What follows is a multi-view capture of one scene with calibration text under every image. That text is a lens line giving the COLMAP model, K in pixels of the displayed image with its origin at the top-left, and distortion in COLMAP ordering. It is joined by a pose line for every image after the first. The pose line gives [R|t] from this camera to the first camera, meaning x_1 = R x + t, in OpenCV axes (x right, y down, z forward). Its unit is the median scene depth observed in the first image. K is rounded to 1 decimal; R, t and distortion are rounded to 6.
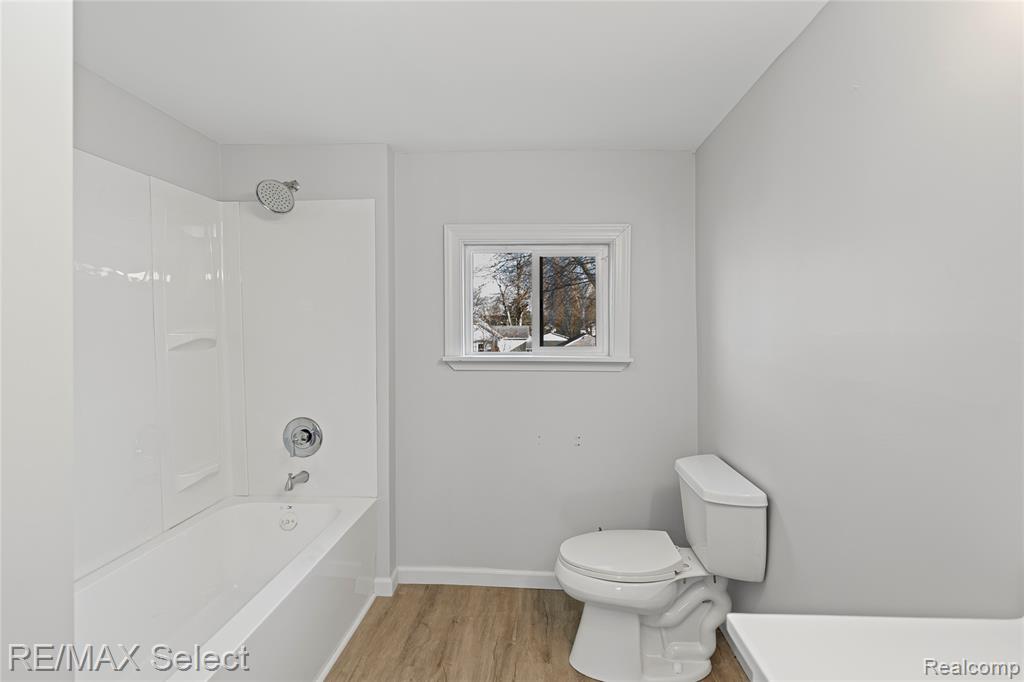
lens RADIAL K [[473.0, 0, 512.2], [0, 473.0, 329.2], [0, 0, 1]] dist [-0.004830, -0.000657]
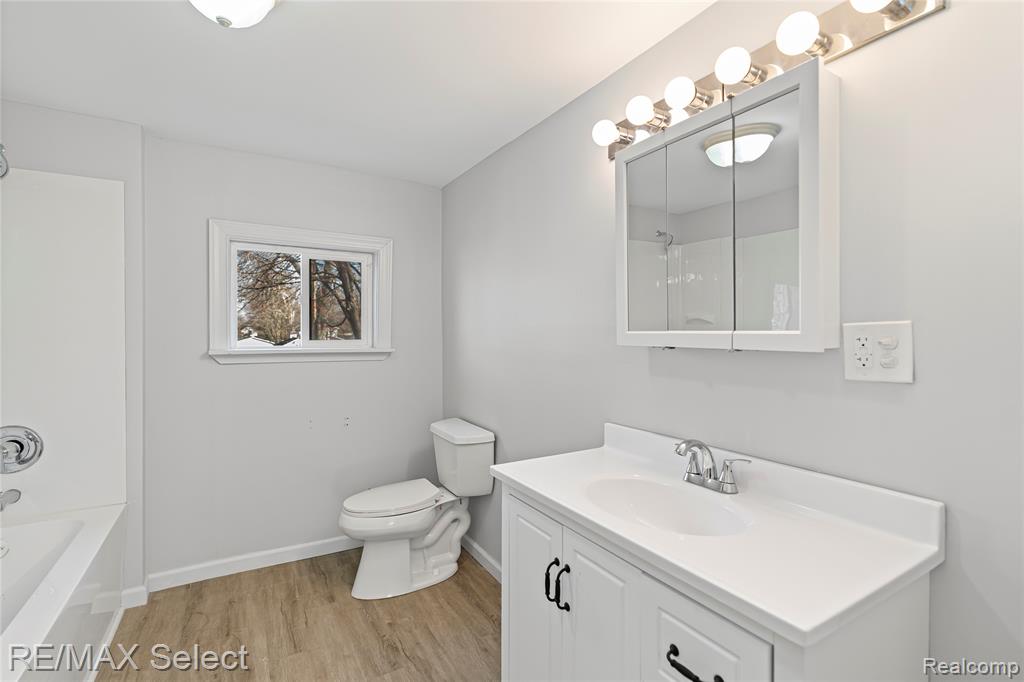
lens RADIAL K [[473.0, 0, 518.4], [0, 473.0, 336.3], [0, 0, 1]] dist [-0.004830, -0.000657]
pose [[0.833346, -0.003862, 0.552738, -0.167296], [-0.000773, 0.999966, 0.008152, 0.021037], [-0.552751, -0.007221, 0.833315, -0.217685]]
